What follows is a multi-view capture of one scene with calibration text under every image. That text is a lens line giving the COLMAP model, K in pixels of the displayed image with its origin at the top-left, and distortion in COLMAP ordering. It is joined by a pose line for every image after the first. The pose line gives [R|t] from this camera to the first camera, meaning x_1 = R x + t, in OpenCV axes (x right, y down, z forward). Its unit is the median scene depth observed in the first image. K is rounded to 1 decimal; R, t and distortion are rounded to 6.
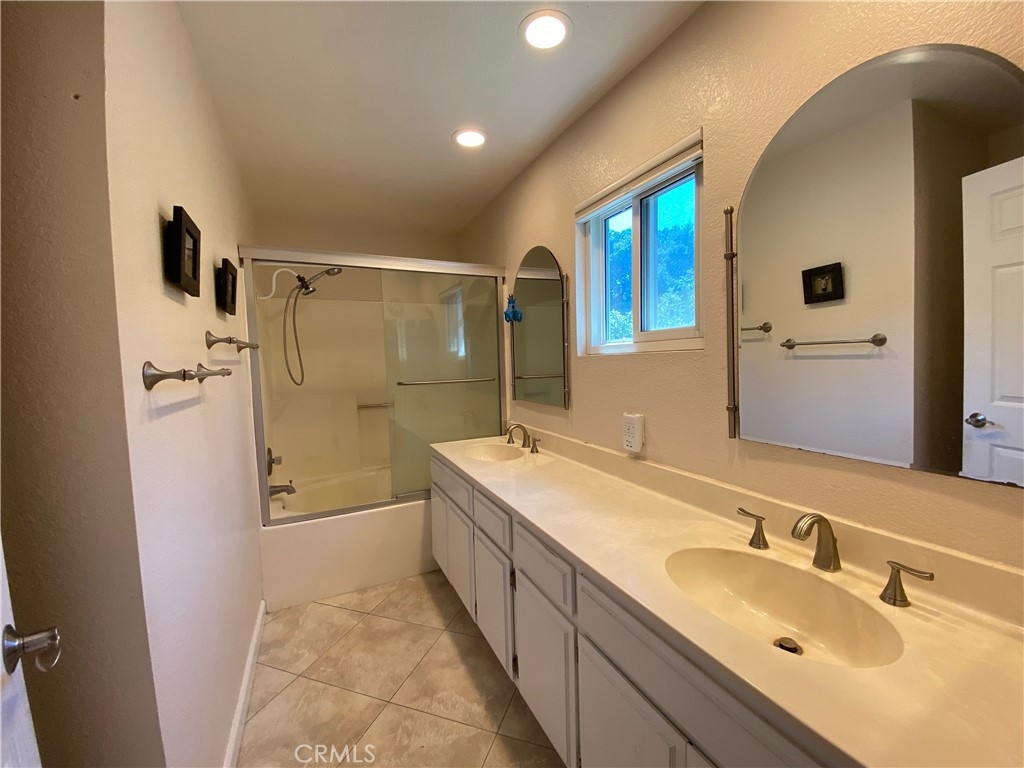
lens RADIAL K [[411.9, 0, 510.9], [0, 411.9, 382.7], [0, 0, 1]] dist [0.026382, -0.024642]
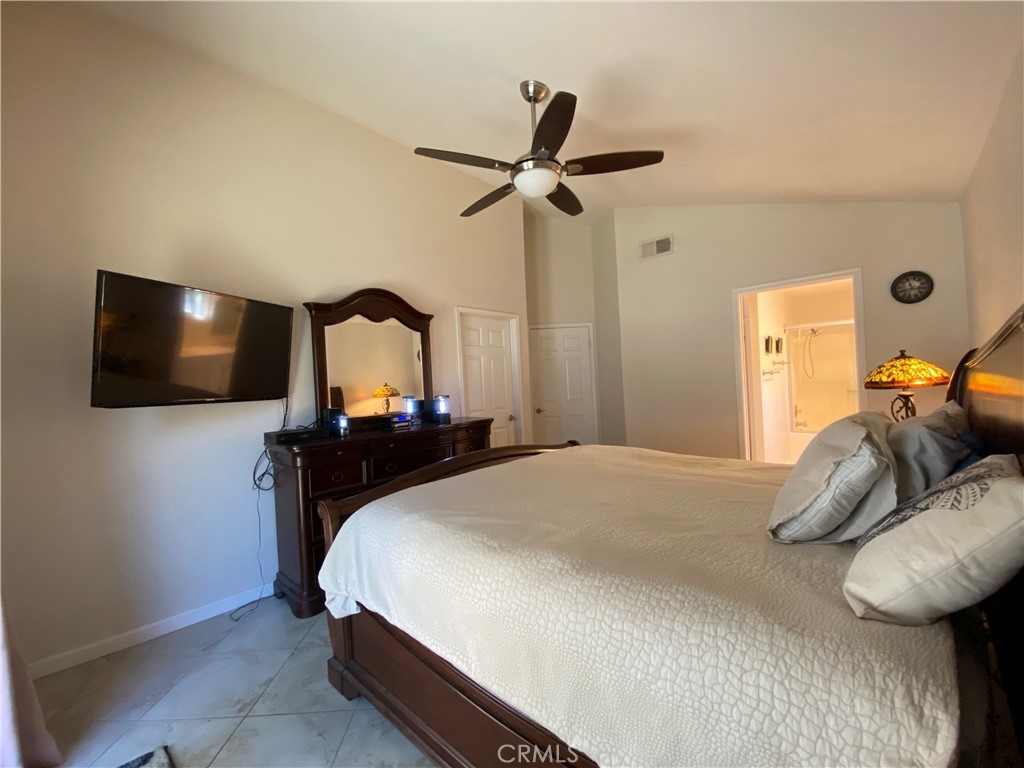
lens RADIAL K [[411.9, 0, 510.9], [0, 411.9, 382.7], [0, 0, 1]] dist [0.026382, -0.024642]
pose [[0.389445, 0.009146, -0.921004, 1.420298], [-0.015850, 0.999869, 0.003228, 0.075231], [0.920913, 0.013341, 0.389539, -2.093776]]
